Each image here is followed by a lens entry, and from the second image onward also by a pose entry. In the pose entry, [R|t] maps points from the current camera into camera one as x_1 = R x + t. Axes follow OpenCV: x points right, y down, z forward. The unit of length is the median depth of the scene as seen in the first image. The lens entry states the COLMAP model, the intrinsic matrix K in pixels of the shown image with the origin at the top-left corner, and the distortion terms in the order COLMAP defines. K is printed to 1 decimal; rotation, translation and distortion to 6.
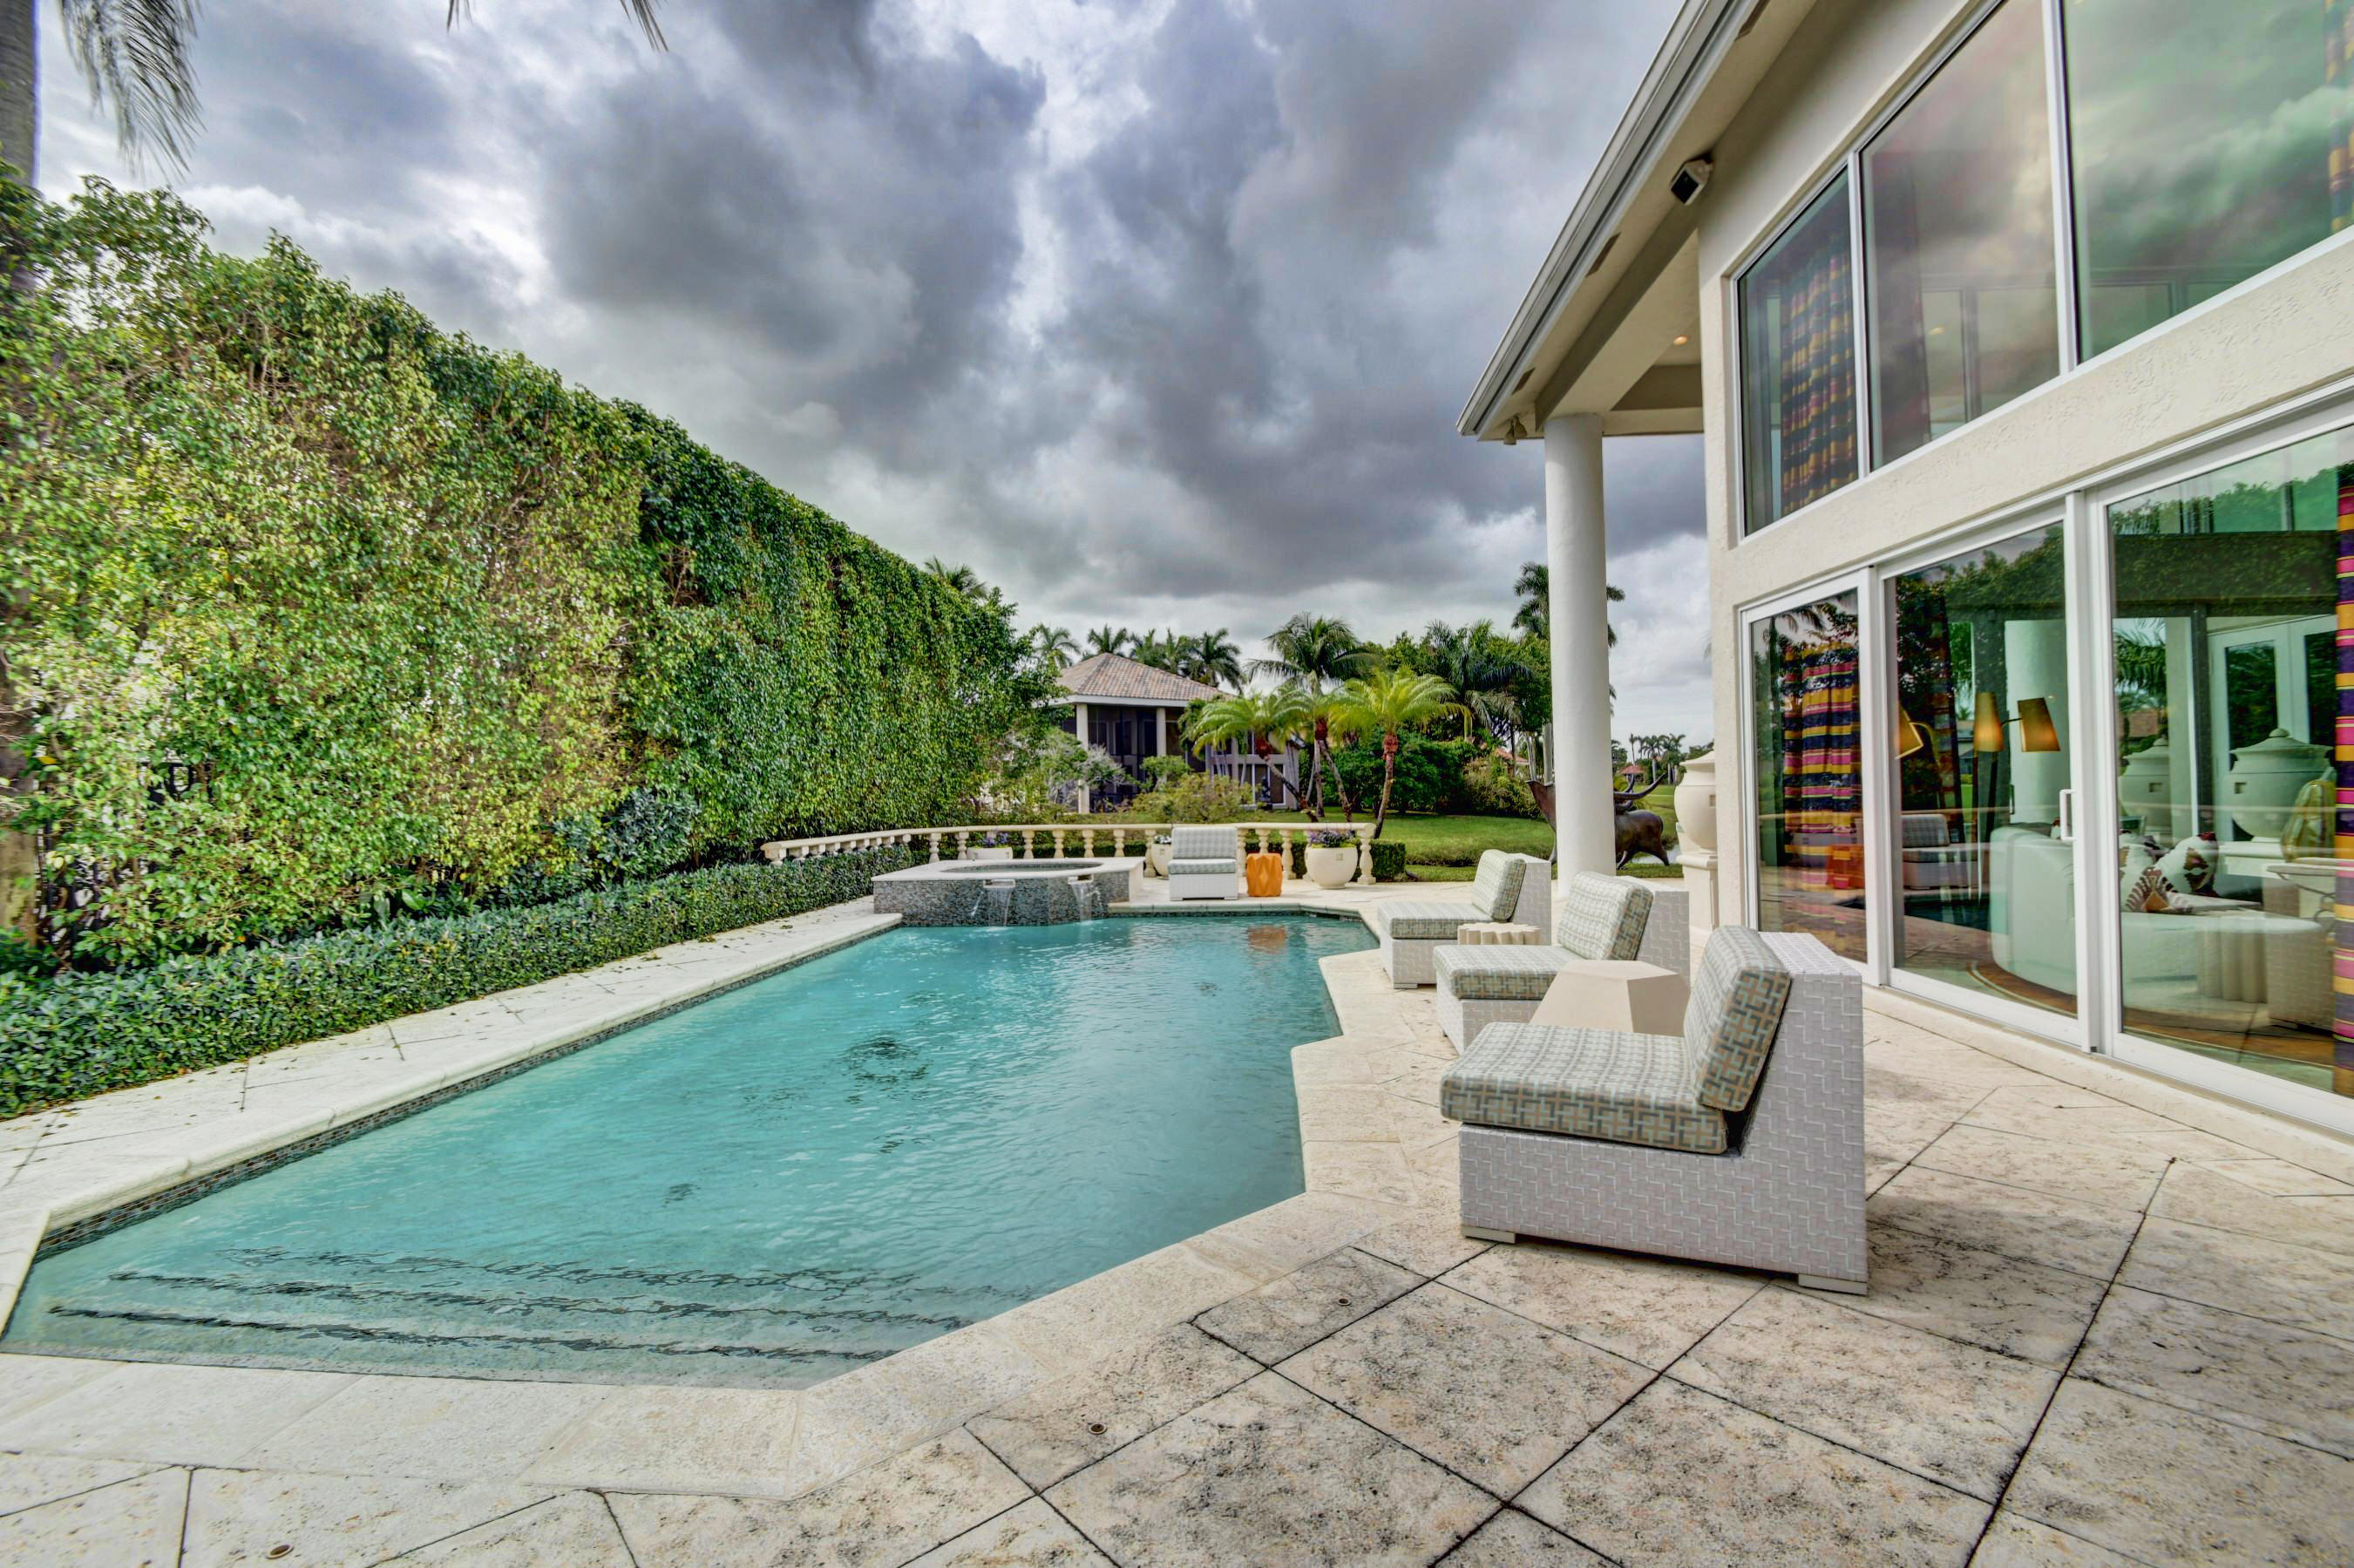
lens RADIAL K [[1013.4, 0, 1204.3], [0, 1013.4, 774.4], [0, 0, 1]] dist [0.011009, -0.014855]
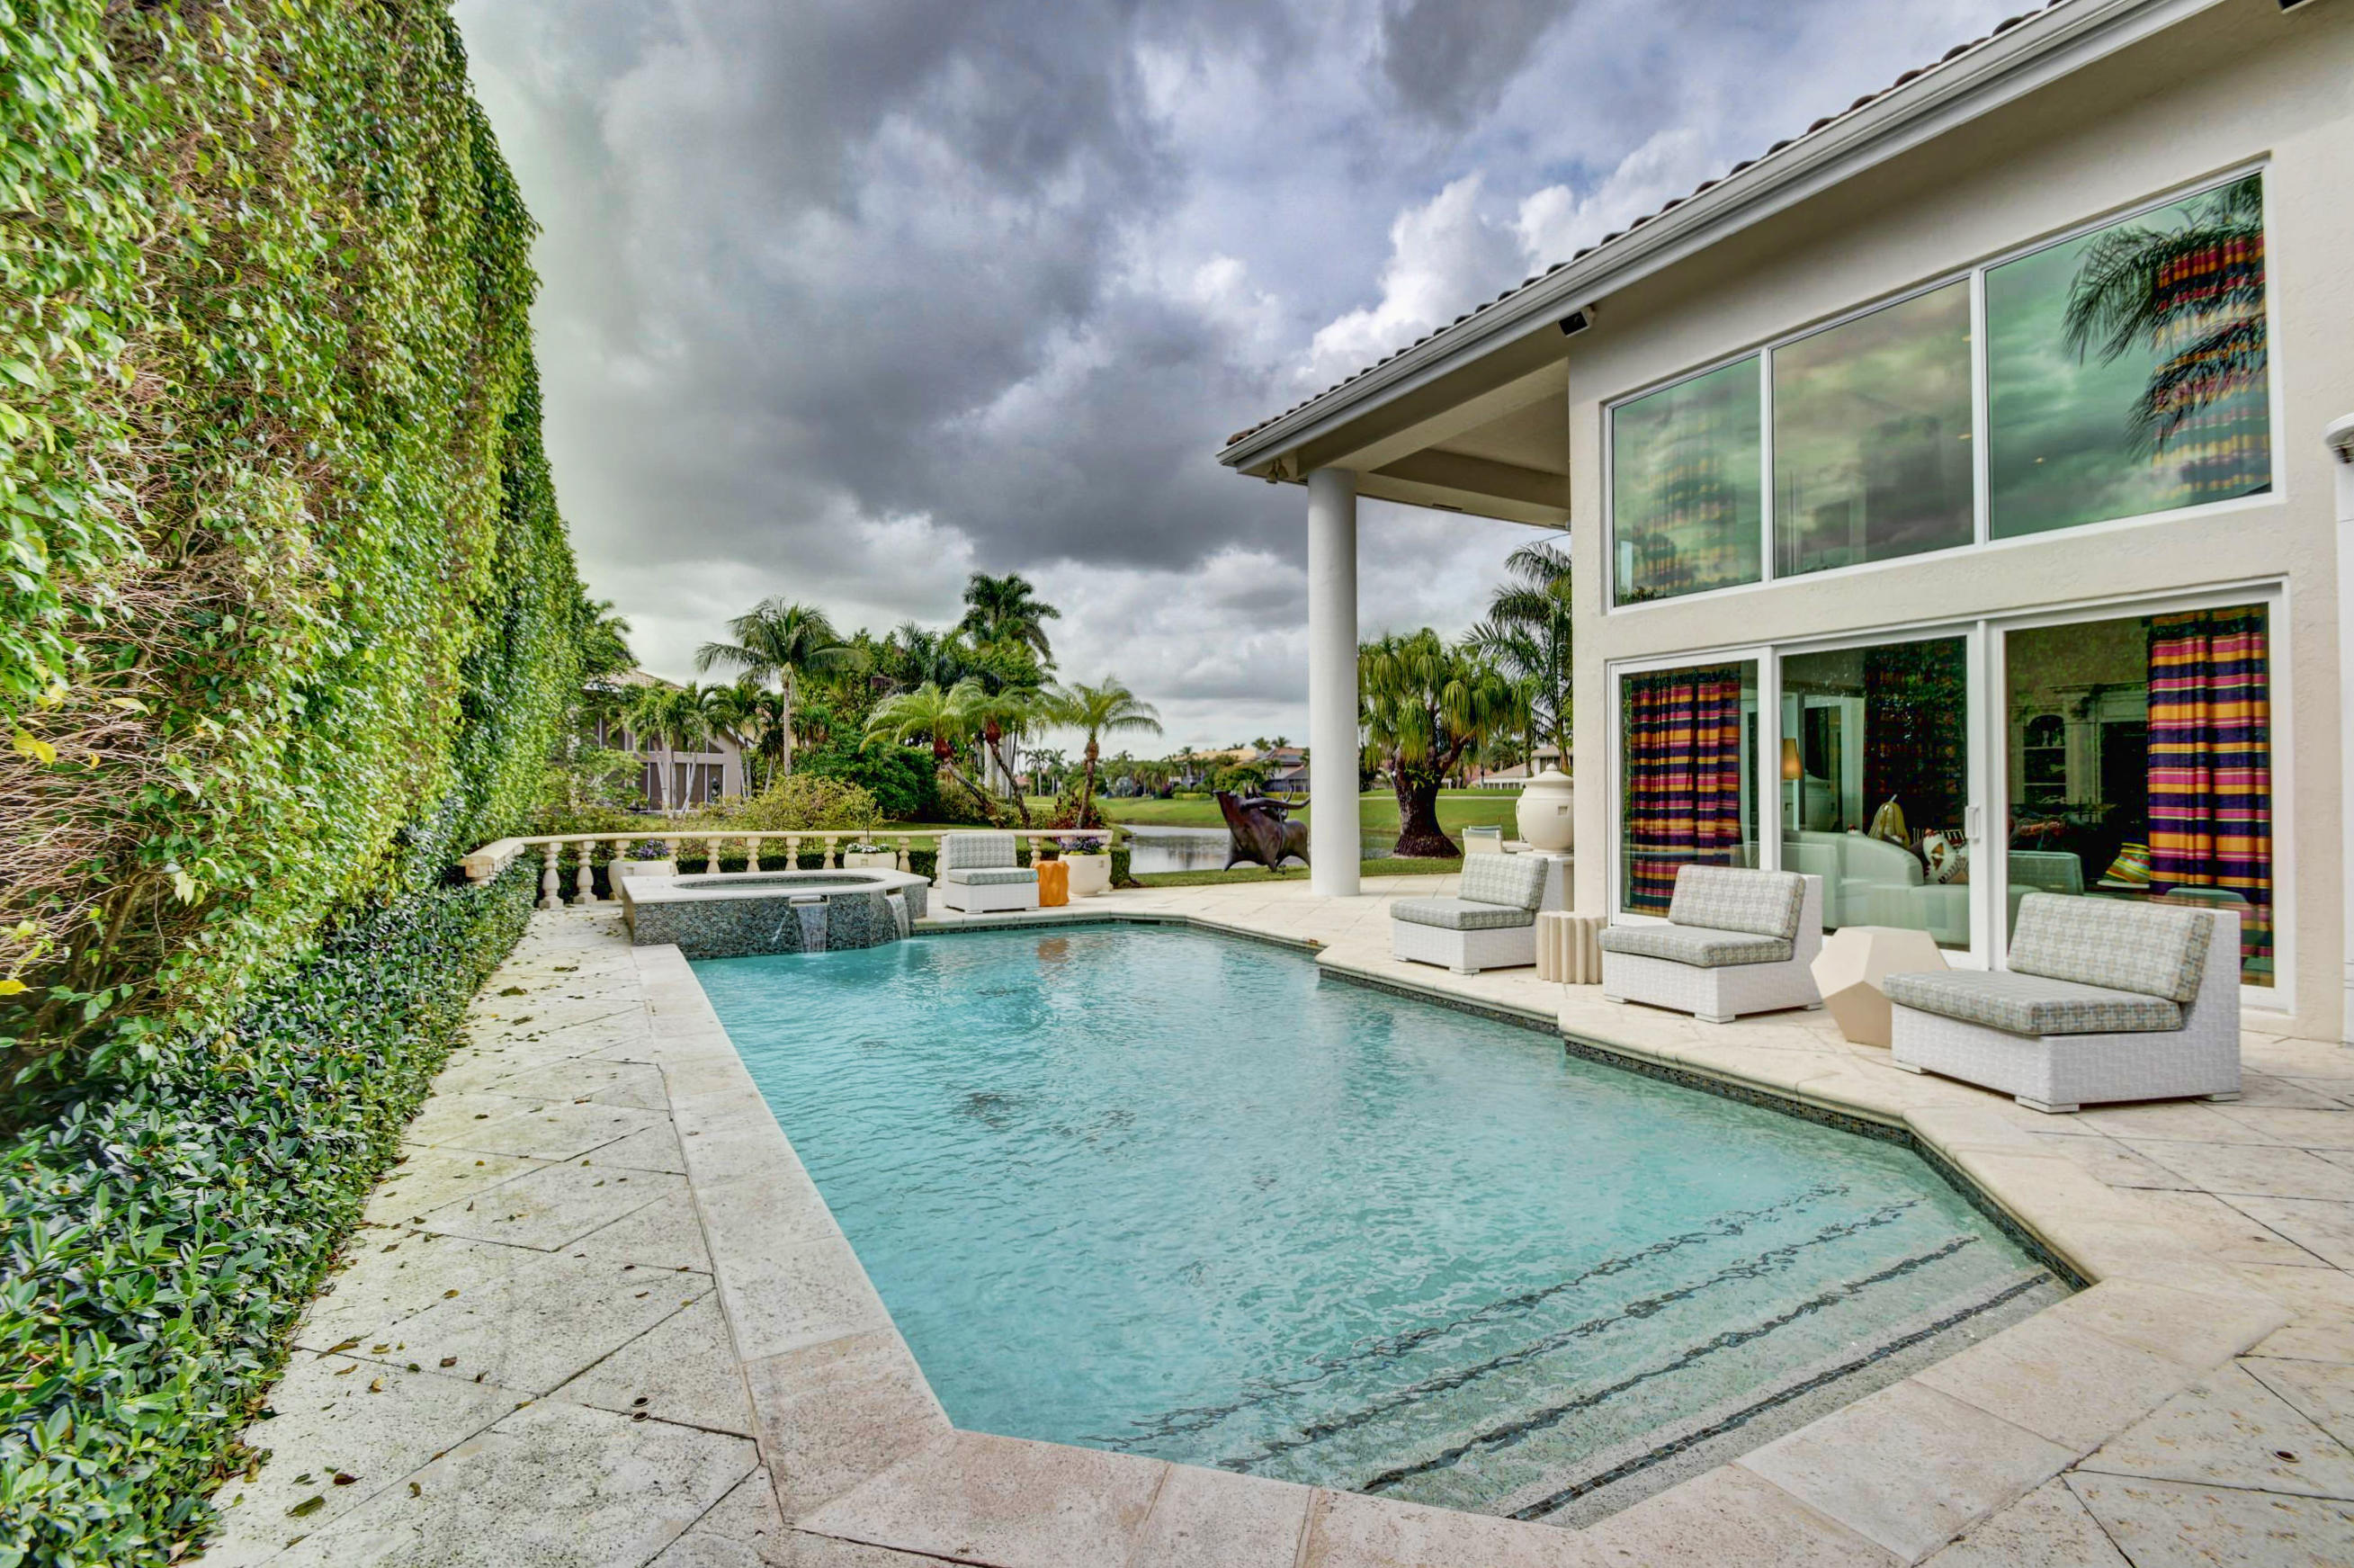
lens RADIAL K [[1044.5, 0, 1191.4], [0, 1044.5, 772.9], [0, 0, 1]] dist [0.023182, -0.016472]
pose [[0.844486, 0.030662, 0.534699, -0.369610], [-0.026025, 0.999530, -0.016214, 0.007356], [-0.534945, -0.000223, 0.844887, 0.092176]]
